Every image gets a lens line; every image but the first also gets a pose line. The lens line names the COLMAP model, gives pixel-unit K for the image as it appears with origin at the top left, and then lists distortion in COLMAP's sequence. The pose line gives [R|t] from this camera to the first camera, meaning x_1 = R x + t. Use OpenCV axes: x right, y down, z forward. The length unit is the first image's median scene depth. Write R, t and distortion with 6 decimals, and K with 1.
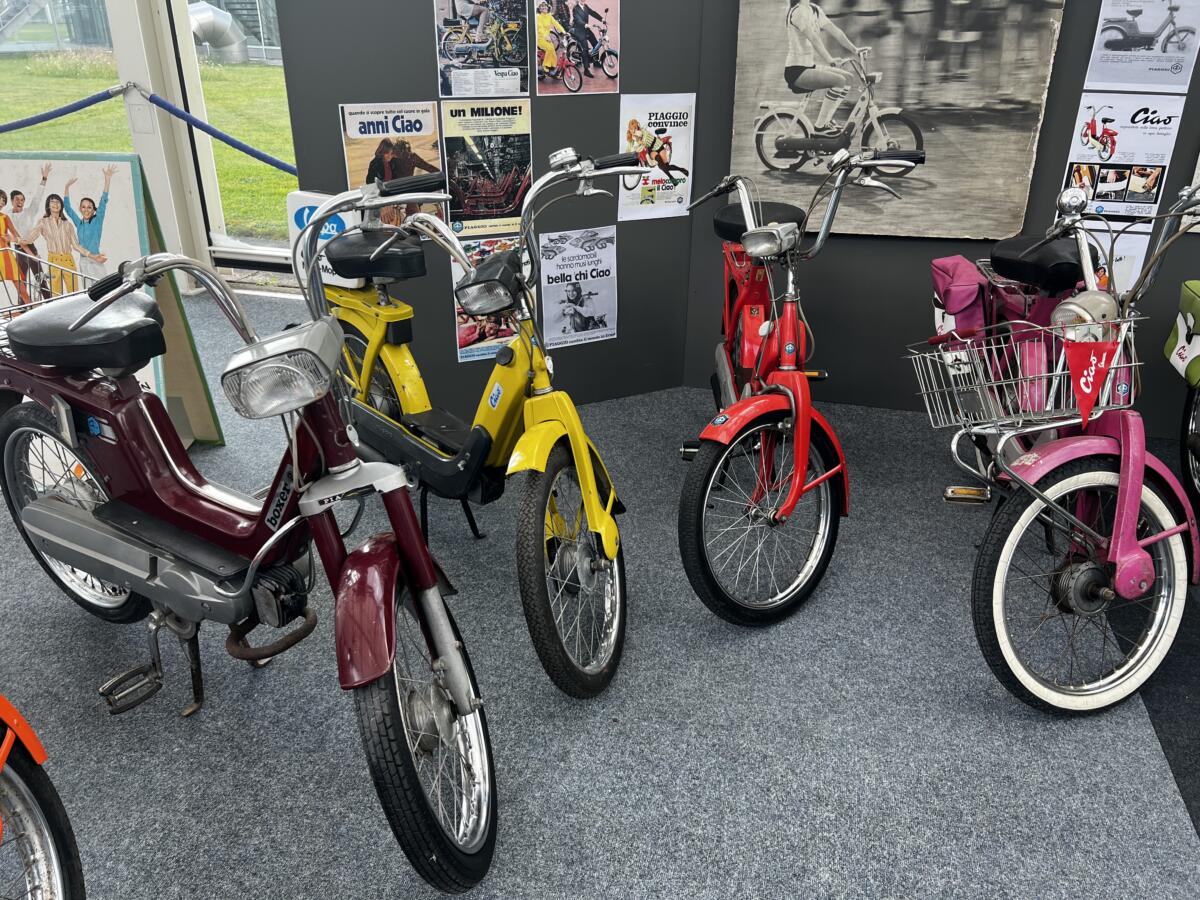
lens RADIAL K [[911.4, 0, 597.2], [0, 911.4, 443.6], [0, 0, 1]] dist [0.046069, -0.057137]
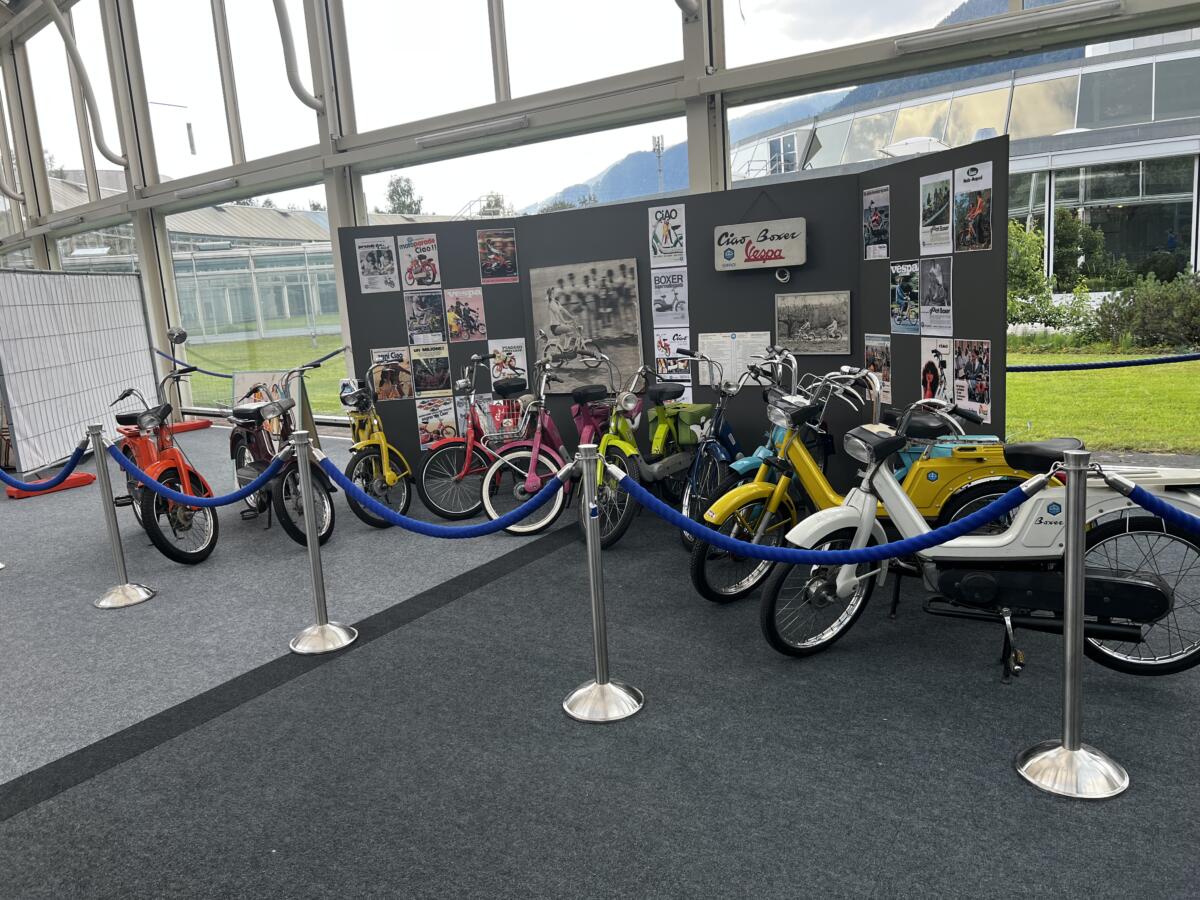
lens RADIAL K [[911.4, 0, 598.9], [0, 911.4, 457.0], [0, 0, 1]] dist [0.046069, -0.057137]
pose [[0.941672, -0.011149, -0.336348, 1.150301], [-0.068283, 0.972331, -0.223404, 0.452879], [0.329533, 0.233340, 0.914856, -1.070867]]
